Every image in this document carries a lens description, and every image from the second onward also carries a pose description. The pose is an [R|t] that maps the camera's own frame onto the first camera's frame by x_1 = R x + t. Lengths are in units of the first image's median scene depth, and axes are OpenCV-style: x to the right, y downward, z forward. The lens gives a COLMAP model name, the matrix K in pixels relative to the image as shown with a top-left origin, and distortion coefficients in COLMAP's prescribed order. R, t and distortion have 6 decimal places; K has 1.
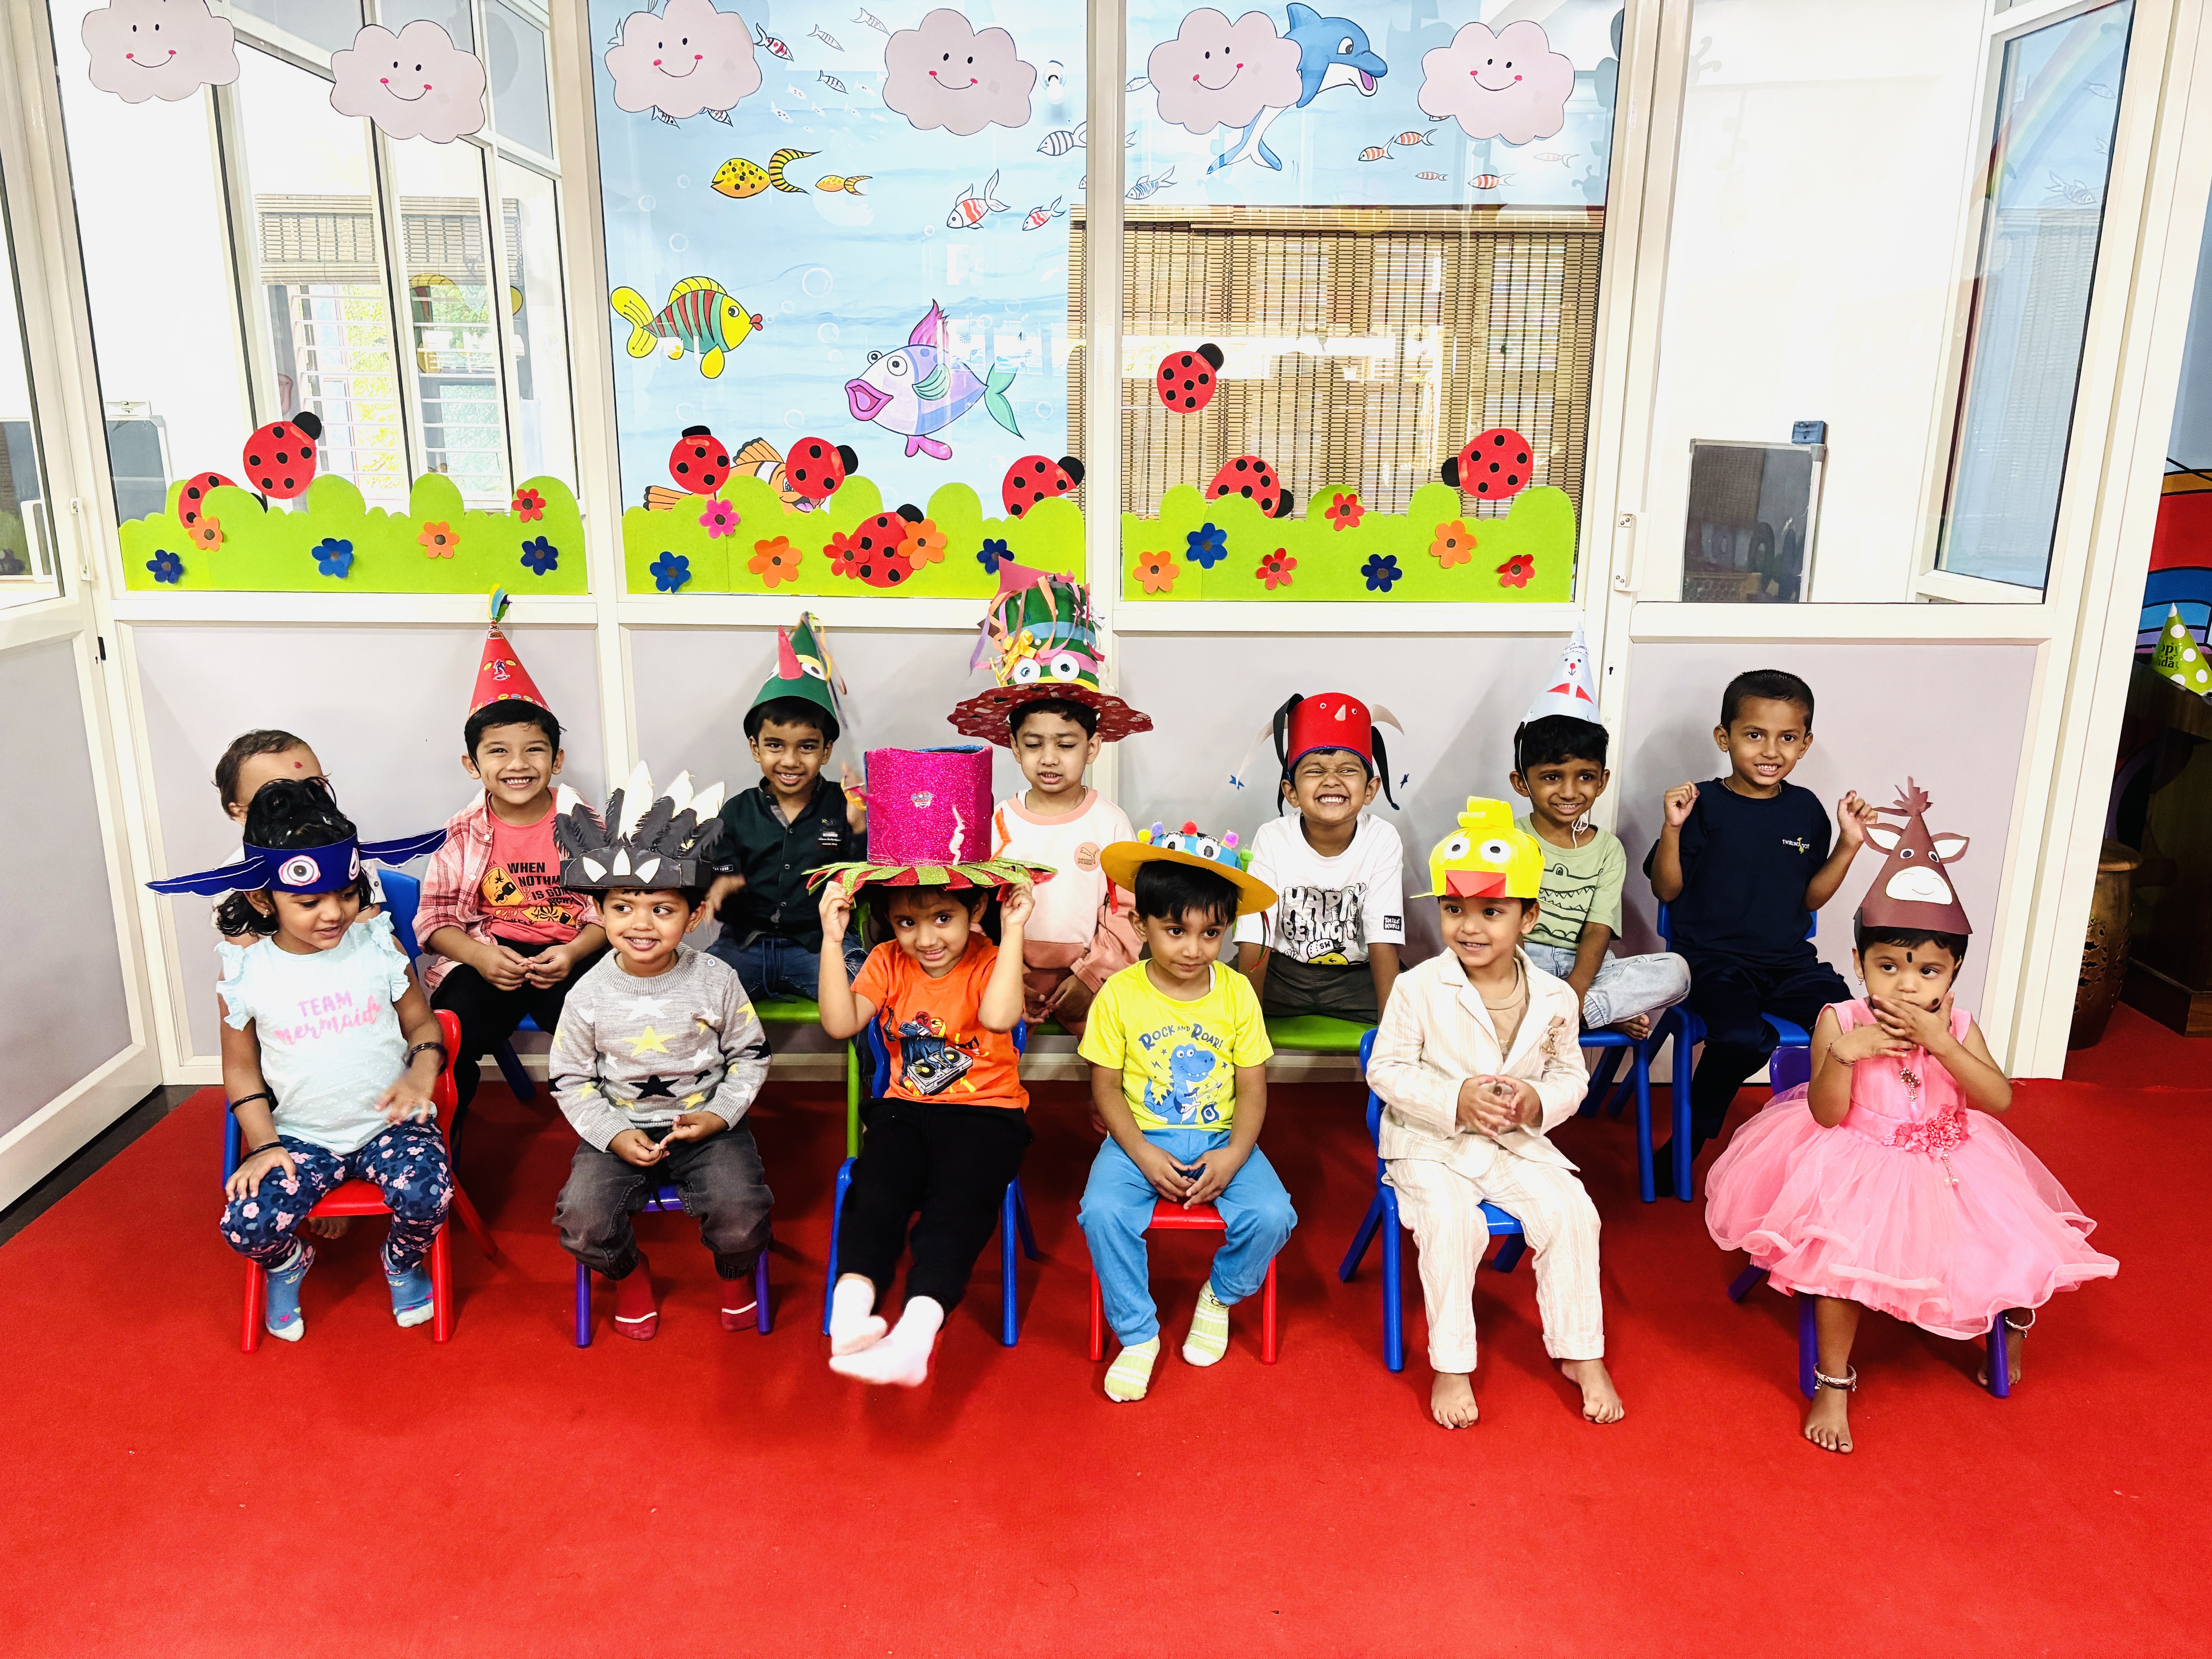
lens RADIAL K [[1636.3, 0, 1074.1], [0, 1636.3, 844.8], [0, 0, 1]] dist [0.019117, -0.031292]
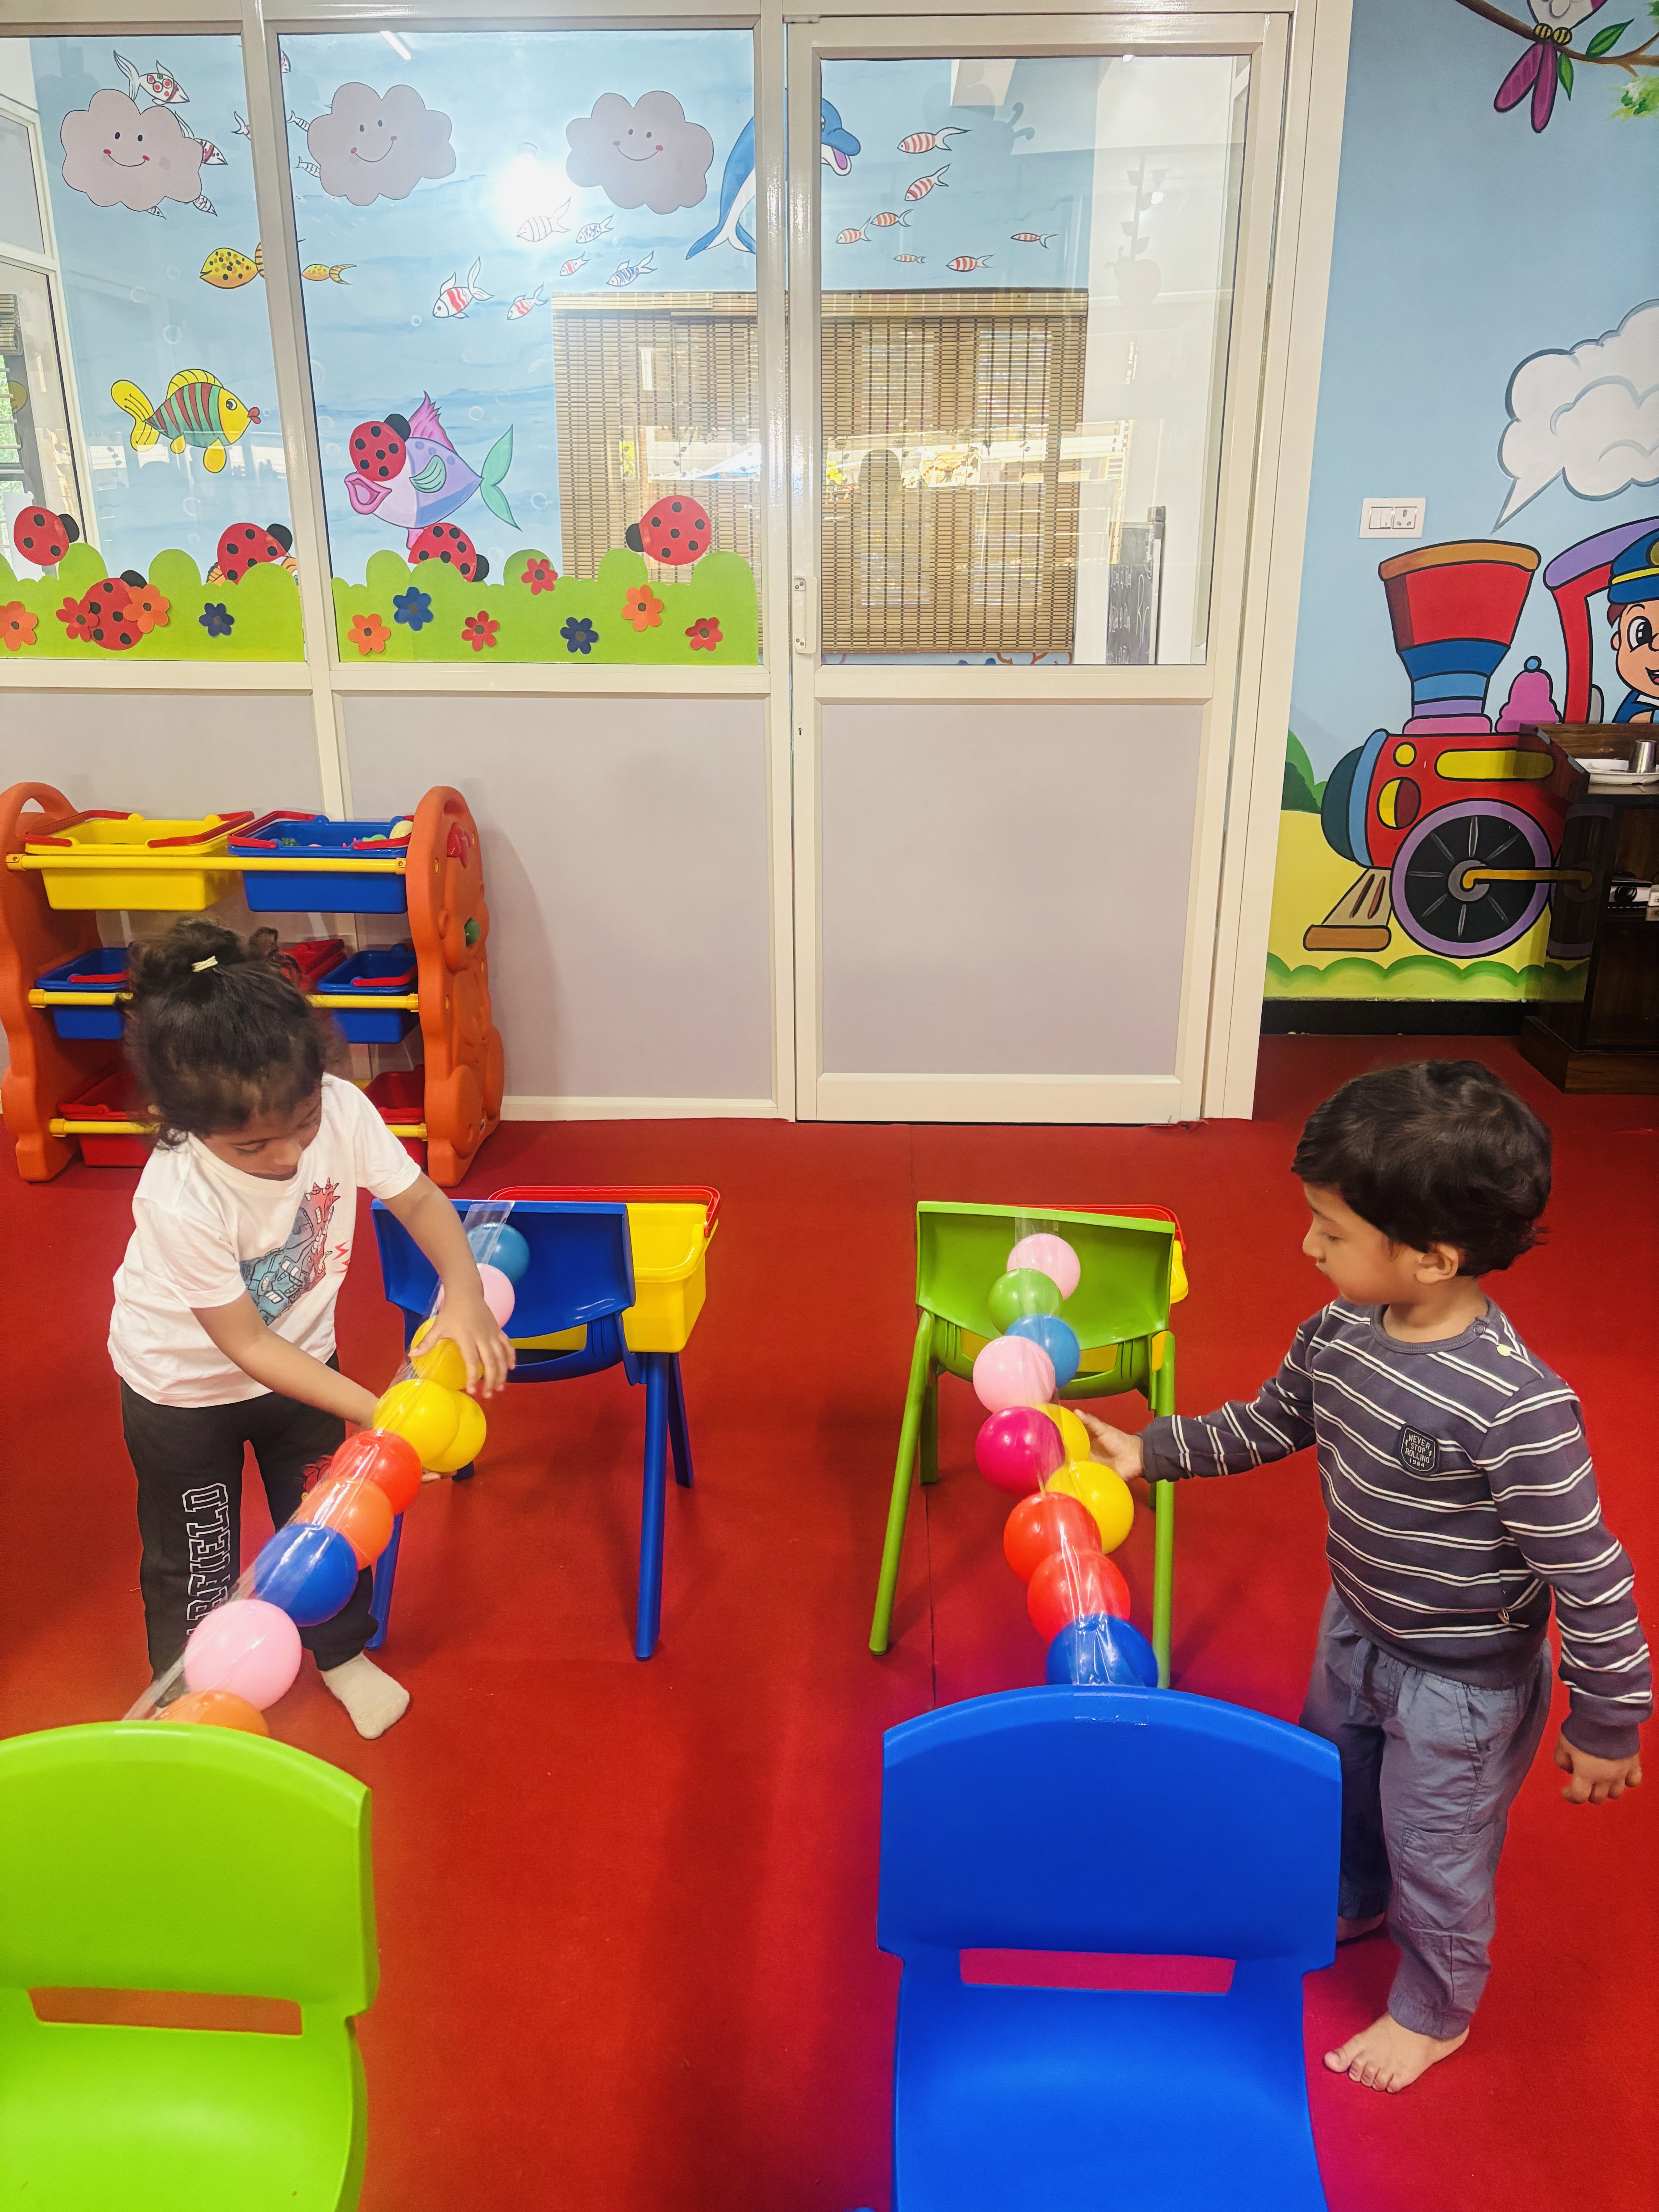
lens RADIAL K [[1636.3, 0, 834.8], [0, 1636.3, 1110.7], [0, 0, 1]] dist [0.019117, -0.031292]
pose [[0.999536, 0.005037, -0.030051, 0.389186], [-0.002551, 0.996613, 0.082197, 0.054160], [0.030364, -0.082082, 0.996163, -0.082560]]
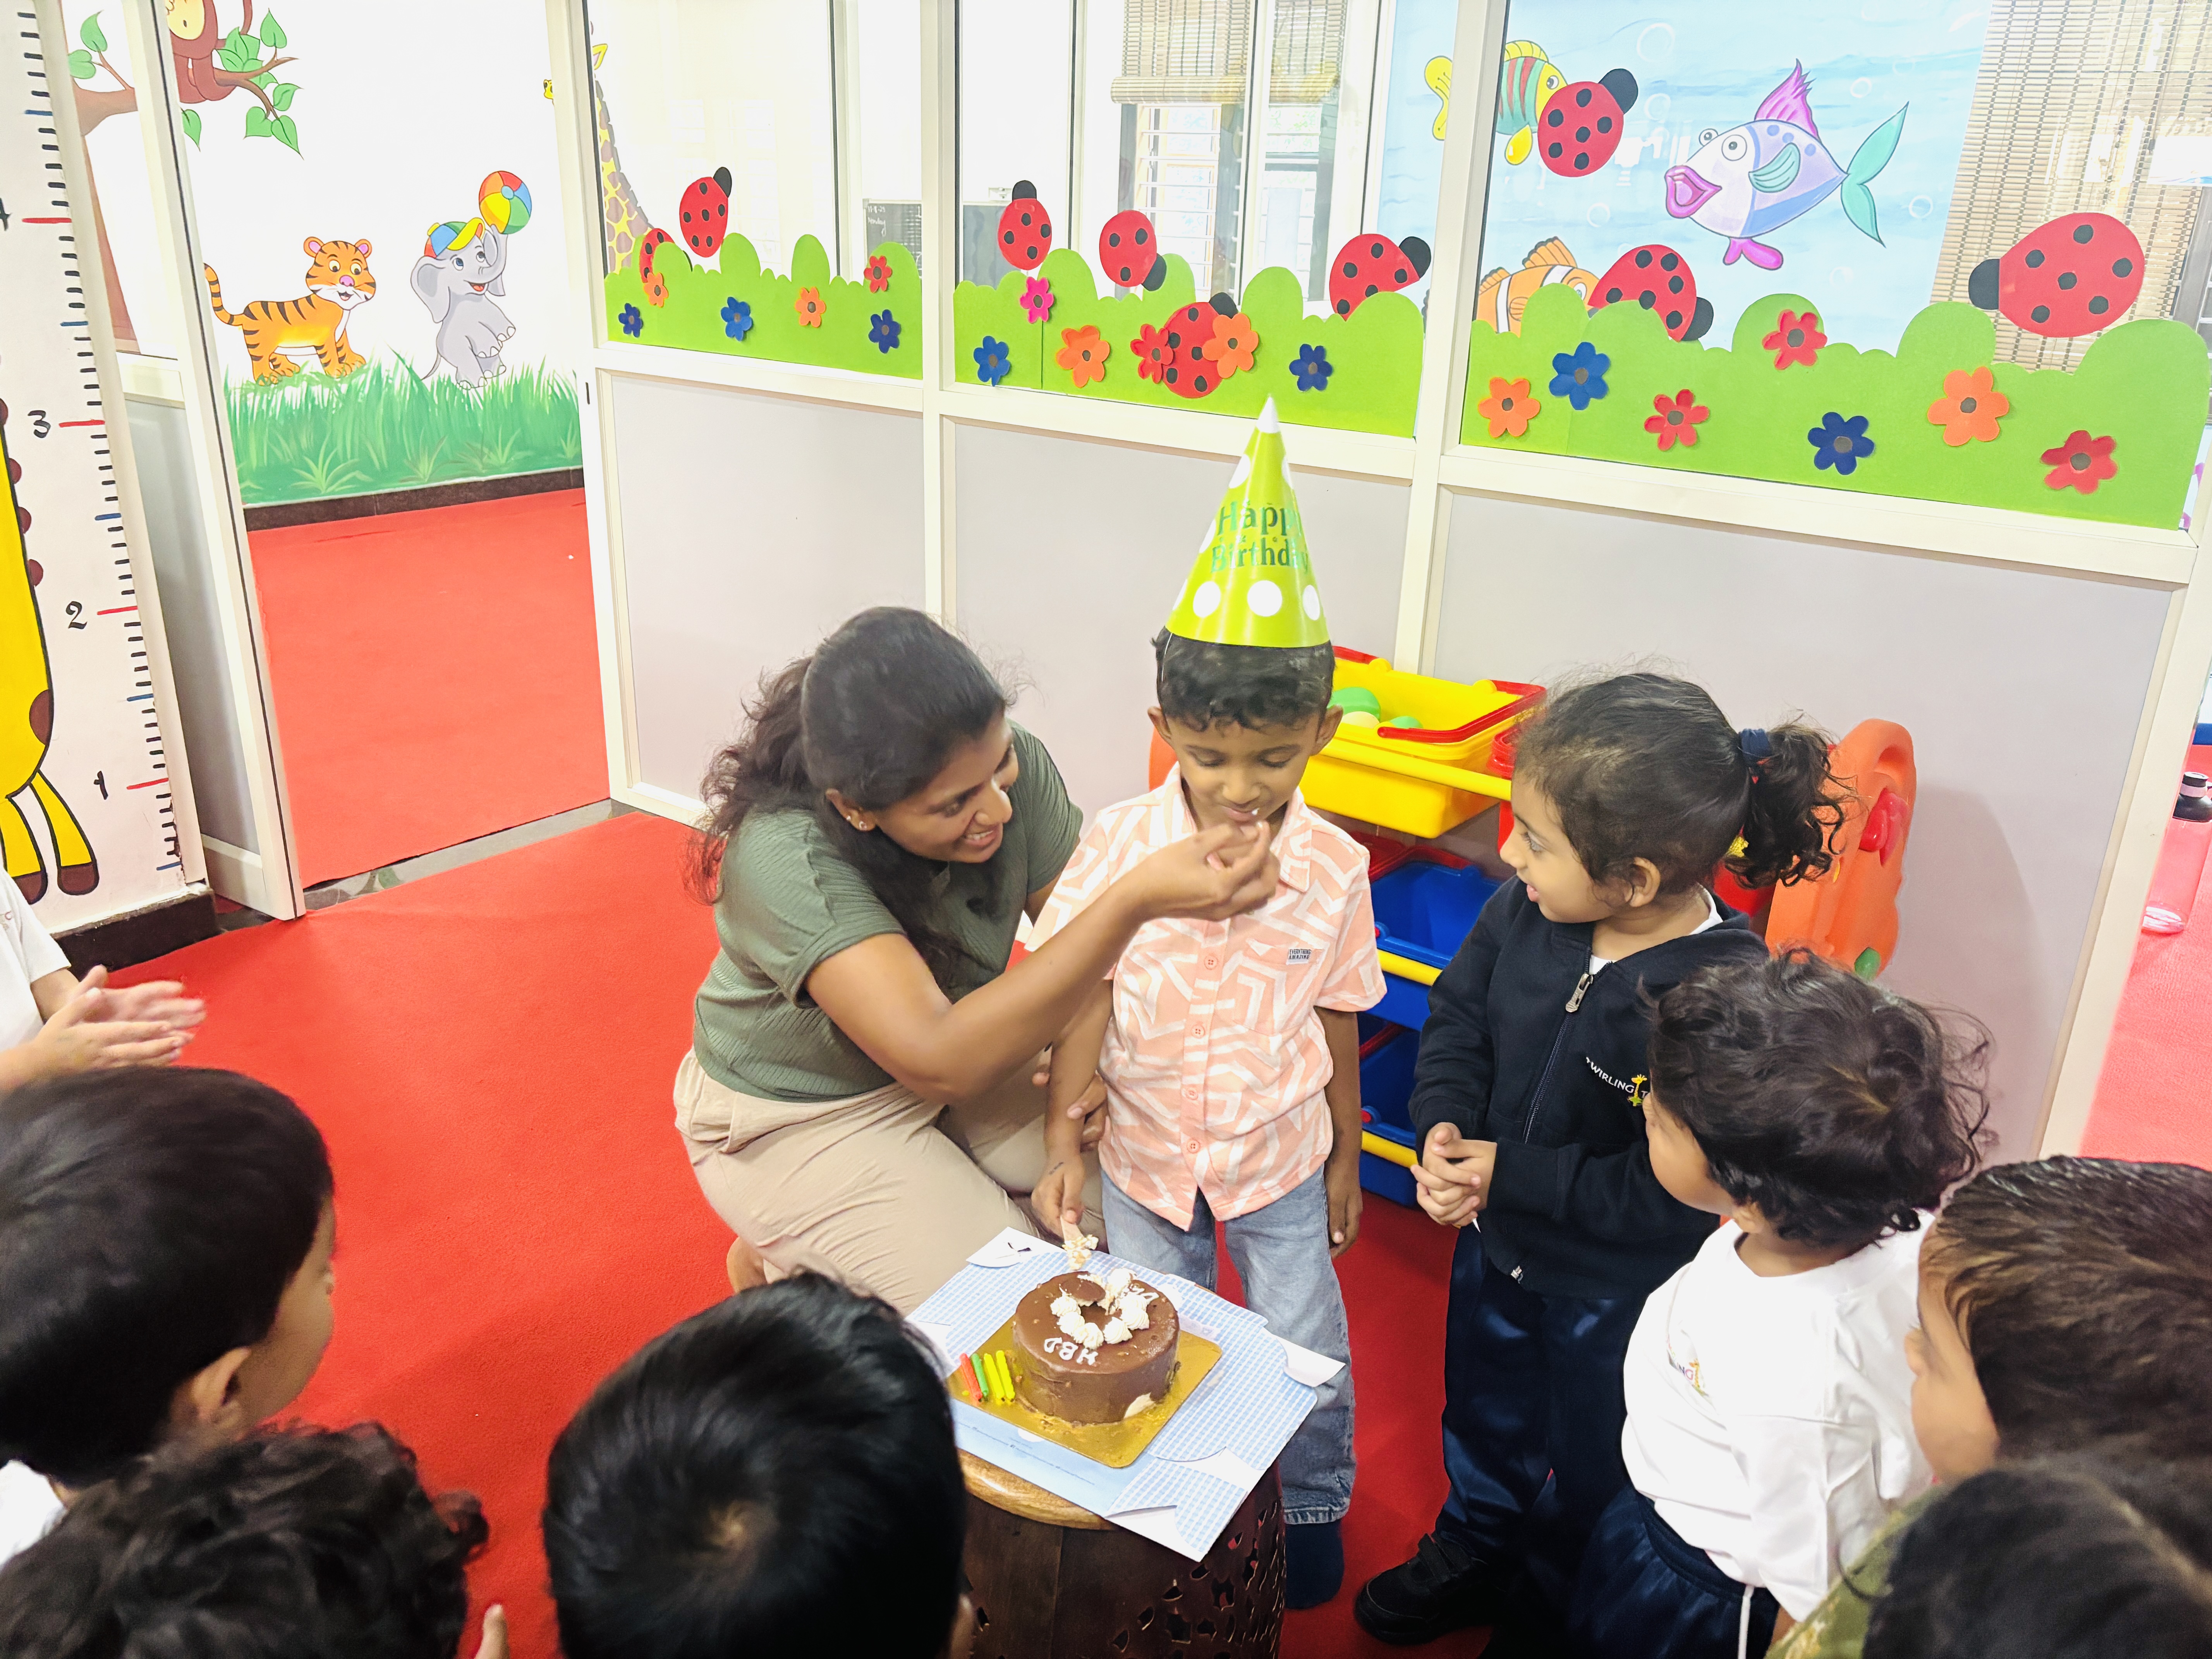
lens RADIAL K [[1636.3, 0, 1090.6], [0, 1636.3, 838.9], [0, 0, 1]] dist [0.019117, -0.031292]
pose [[0.783224, 0.240554, -0.573319, 0.362335], [-0.183067, 0.970467, 0.157097, -0.064578], [0.594178, -0.018086, 0.804130, 0.318683]]
